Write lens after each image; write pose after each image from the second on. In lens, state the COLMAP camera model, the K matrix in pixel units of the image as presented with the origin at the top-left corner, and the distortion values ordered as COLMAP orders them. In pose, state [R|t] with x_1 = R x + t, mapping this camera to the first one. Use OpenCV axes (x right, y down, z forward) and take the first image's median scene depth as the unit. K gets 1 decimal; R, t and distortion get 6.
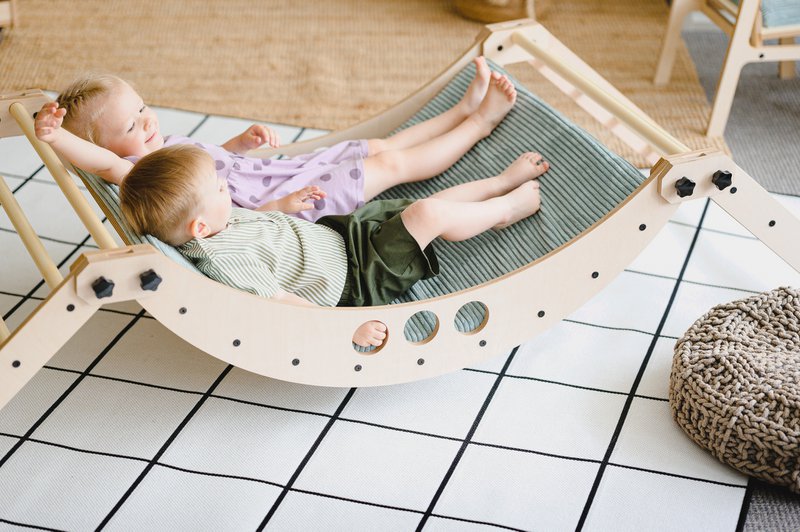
lens RADIAL K [[1928.4, 0, 400.0], [0, 1928.4, 266.0], [0, 0, 1]] dist [-0.003642, 0.130730]
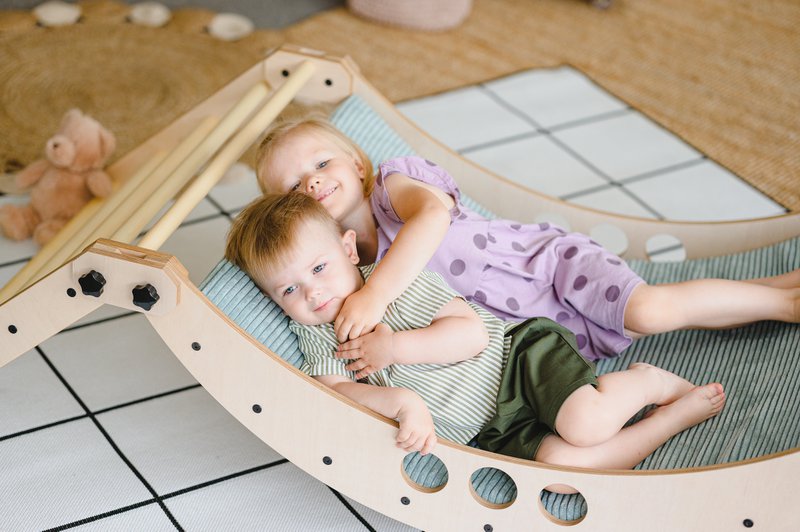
lens RADIAL K [[1928.4, 0, 400.0], [0, 1928.4, 266.0], [0, 0, 1]] dist [-0.003642, 0.130730]
pose [[0.752621, 0.356140, -0.553828, 0.327045], [-0.336853, 0.930957, 0.140888, -0.126865], [0.565766, 0.080523, 0.820625, 0.293944]]
